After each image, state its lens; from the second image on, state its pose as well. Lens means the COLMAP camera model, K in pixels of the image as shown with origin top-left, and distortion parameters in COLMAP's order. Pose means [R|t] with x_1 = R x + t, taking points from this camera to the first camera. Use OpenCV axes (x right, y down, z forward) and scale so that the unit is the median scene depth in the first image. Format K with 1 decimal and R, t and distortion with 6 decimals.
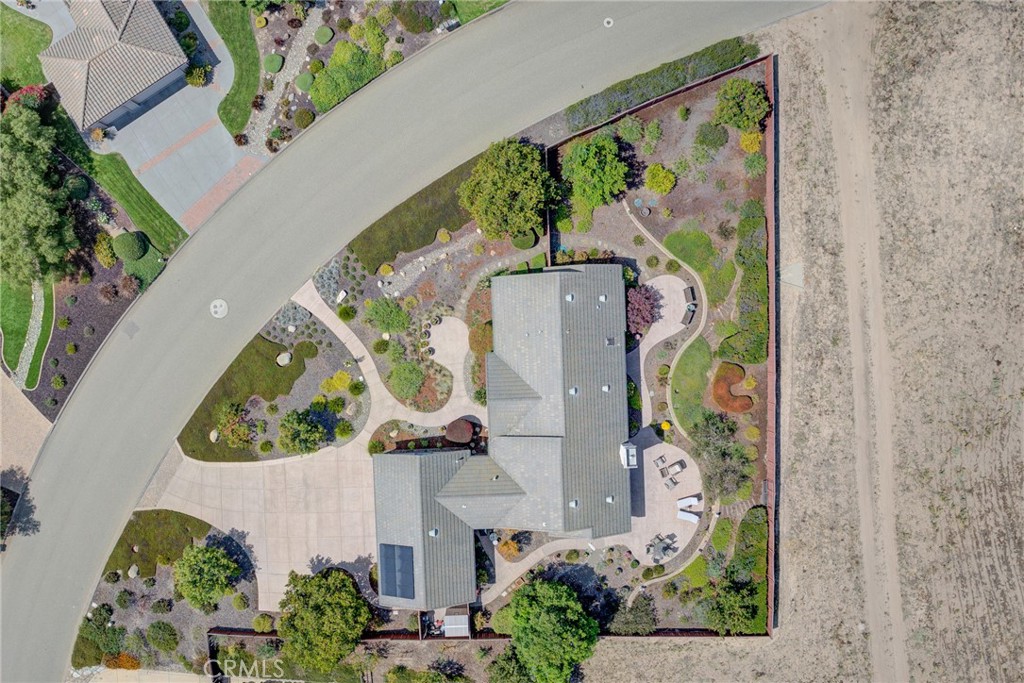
lens RADIAL K [[850.5, 0, 512.1], [0, 850.5, 336.1], [0, 0, 1]] dist [-0.096563, -0.026499]
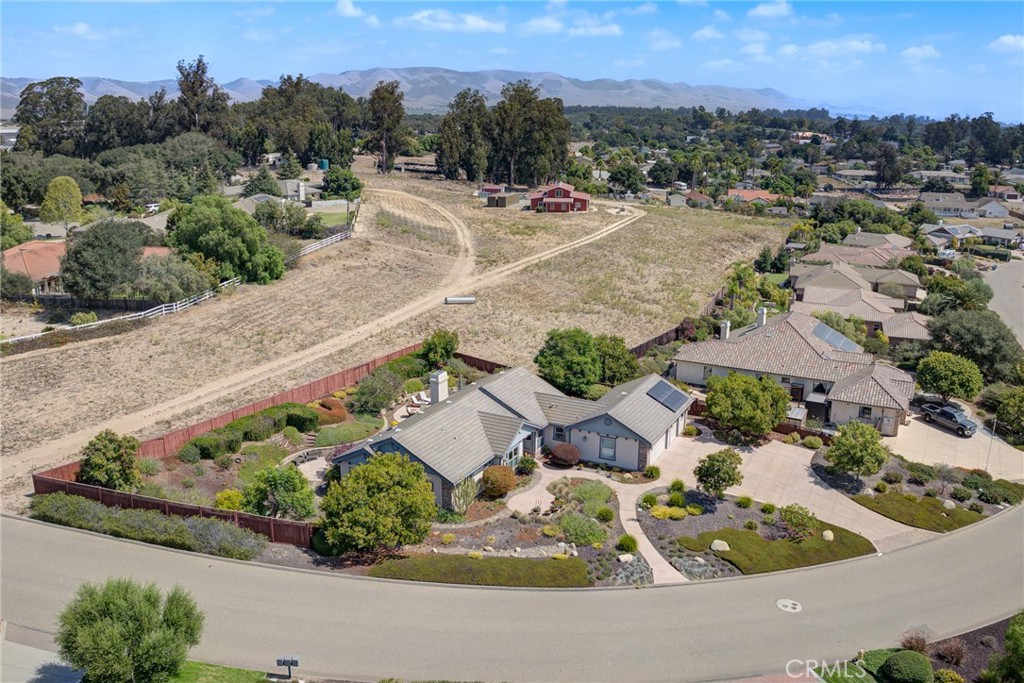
lens RADIAL K [[850.5, 0, 517.2], [0, 850.5, 339.3], [0, 0, 1]] dist [-0.096563, -0.026499]
pose [[-0.873729, -0.145704, 0.464078, -0.448538], [0.486086, -0.226546, 0.844036, -0.715923], [-0.017844, 0.963041, 0.268764, 0.590228]]
